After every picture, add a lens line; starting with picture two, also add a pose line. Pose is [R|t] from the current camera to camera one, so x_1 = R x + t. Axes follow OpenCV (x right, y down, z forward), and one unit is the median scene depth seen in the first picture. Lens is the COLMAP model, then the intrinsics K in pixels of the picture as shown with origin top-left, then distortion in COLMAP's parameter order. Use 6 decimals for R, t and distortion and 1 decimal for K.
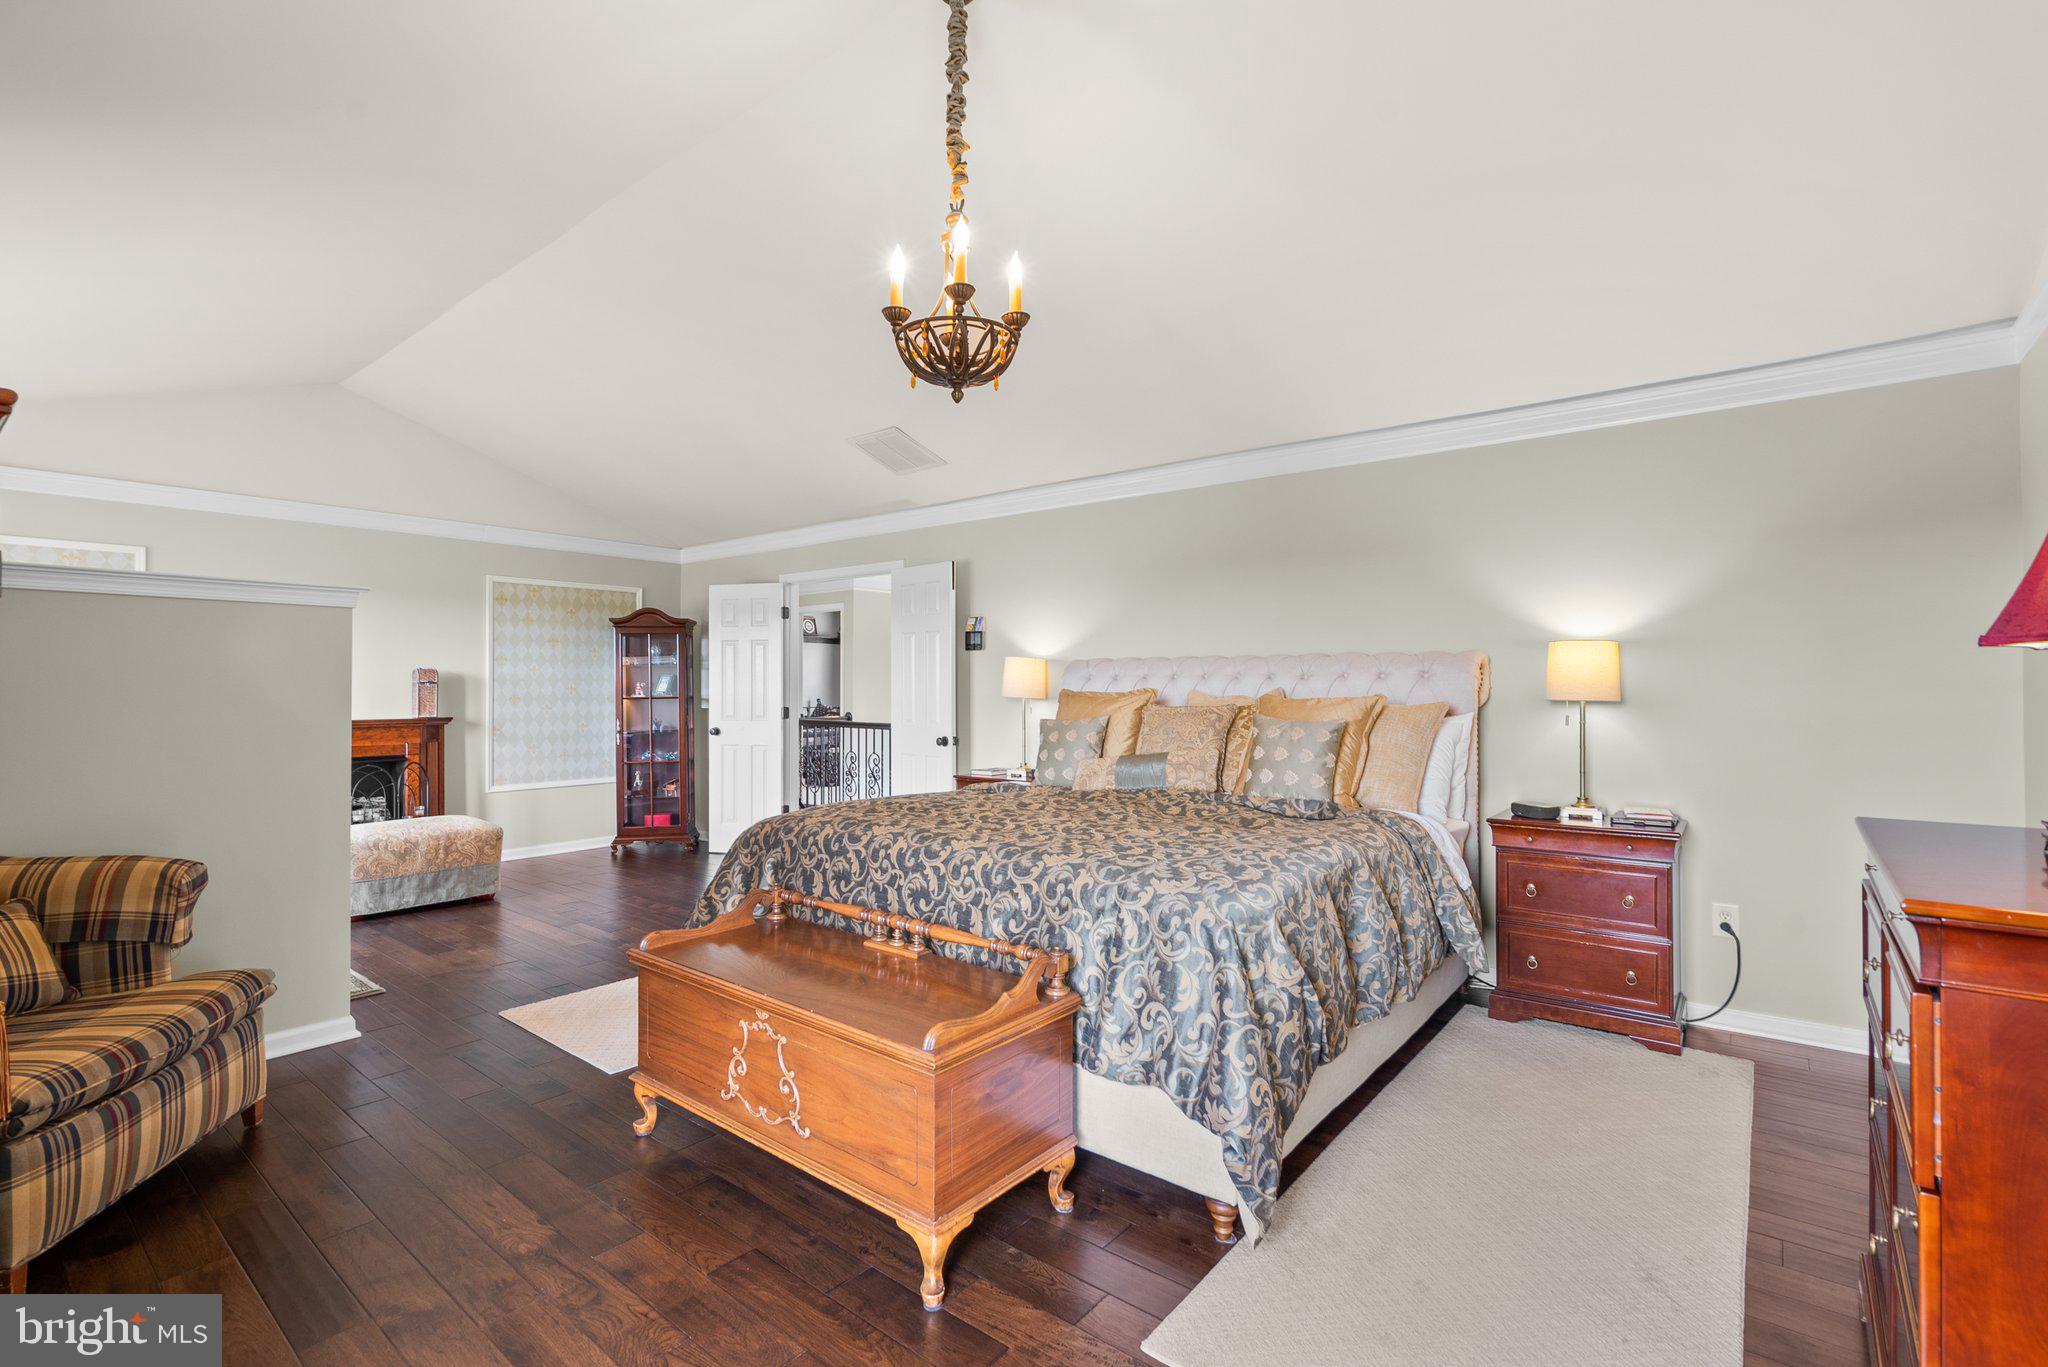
lens RADIAL K [[934.3, 0, 1025.0], [0, 934.3, 682.1], [0, 0, 1]] dist [-0.004741, 0.003309]
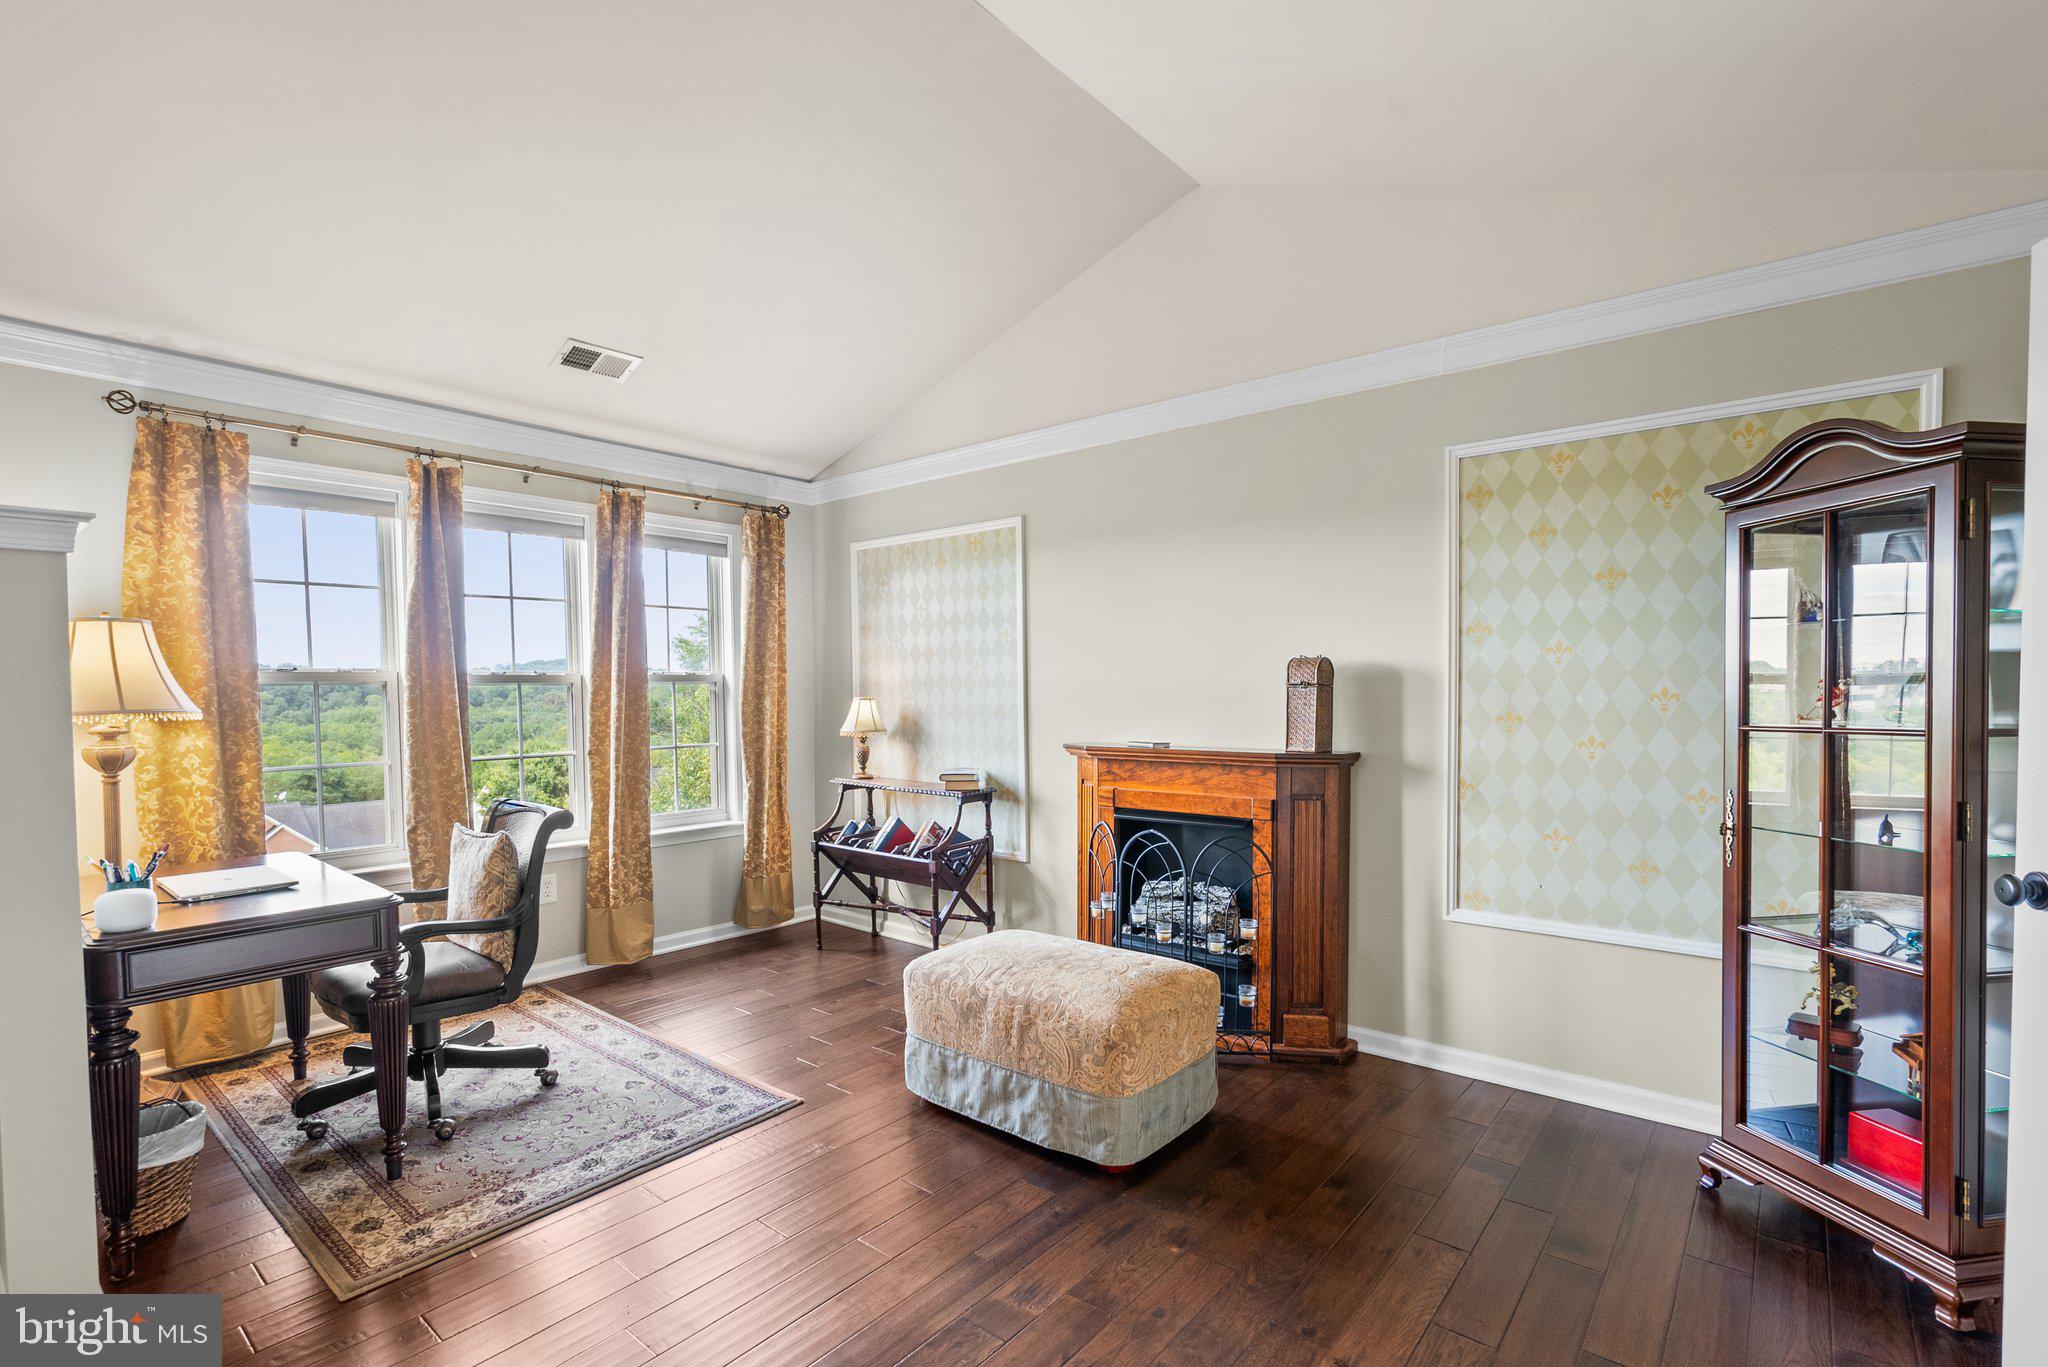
lens RADIAL K [[934.3, 0, 1013.6], [0, 934.3, 718.0], [0, 0, 1]] dist [-0.004741, 0.003309]
pose [[-0.009758, 0.029318, -0.999522, -0.109217], [0.008977, 0.999532, 0.029231, 0.002566], [0.999912, -0.008687, -0.010017, 0.769457]]
